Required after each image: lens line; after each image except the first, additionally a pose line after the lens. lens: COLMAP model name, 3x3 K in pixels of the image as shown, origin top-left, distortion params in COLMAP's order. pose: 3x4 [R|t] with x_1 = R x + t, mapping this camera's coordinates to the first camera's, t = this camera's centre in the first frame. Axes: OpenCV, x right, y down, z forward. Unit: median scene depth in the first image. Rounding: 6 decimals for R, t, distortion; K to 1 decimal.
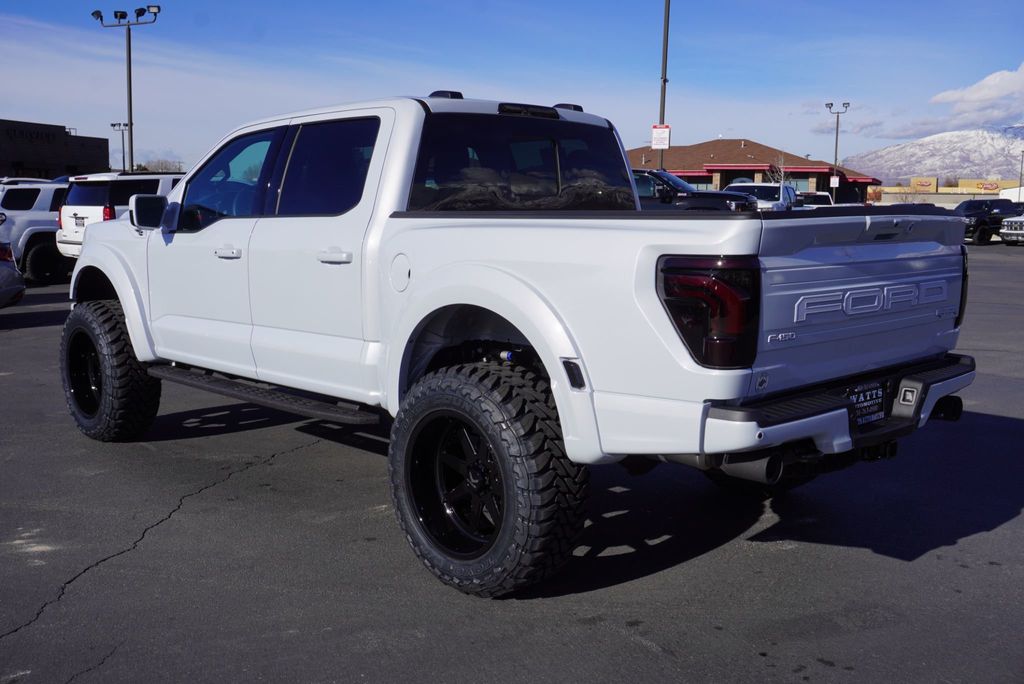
lens RADIAL K [[1017.0, 0, 508.8], [0, 1017.0, 331.8], [0, 0, 1]] dist [0.005321, 0.000000]
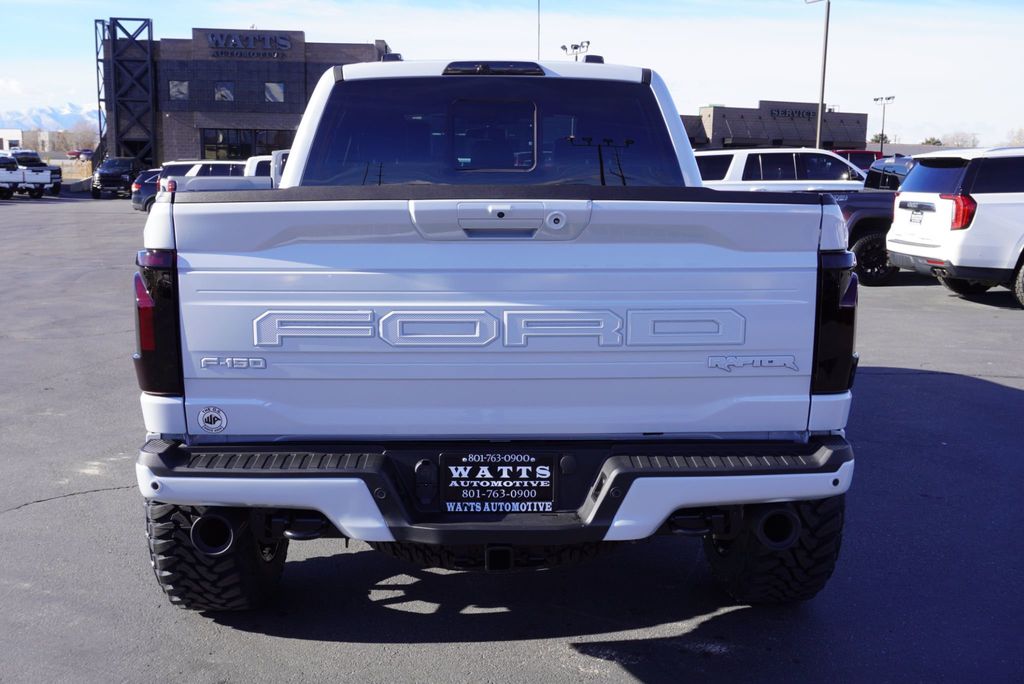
lens RADIAL K [[1017.0, 0, 504.8], [0, 1017.0, 348.5], [0, 0, 1]] dist [0.005321, 0.000000]
pose [[0.740236, 0.109125, -0.663432, 0.677426], [-0.082564, 0.994026, 0.071380, -0.055973], [0.667258, 0.001937, 0.744824, 0.434965]]
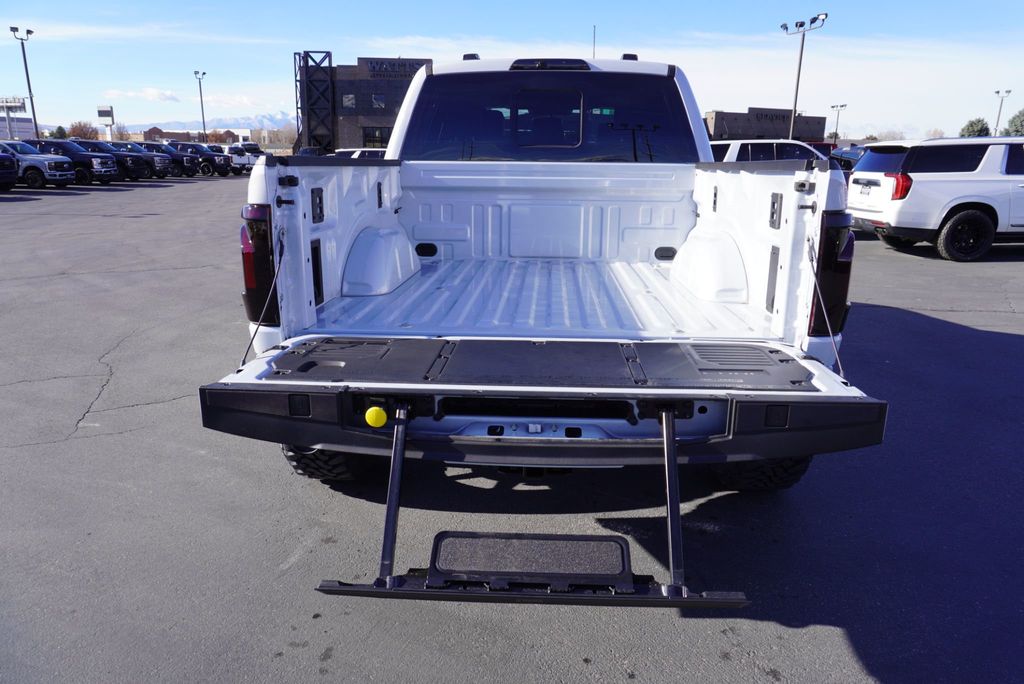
lens RADIAL K [[674.2, 0, 512.9], [0, 674.2, 340.8], [0, 0, 1]] dist [-0.018595, 0.007051]
pose [[0.683797, 0.187441, -0.705186, 0.605257], [-0.093401, 0.980977, 0.170179, -0.057622], [0.723670, -0.050503, 0.688296, 0.537140]]
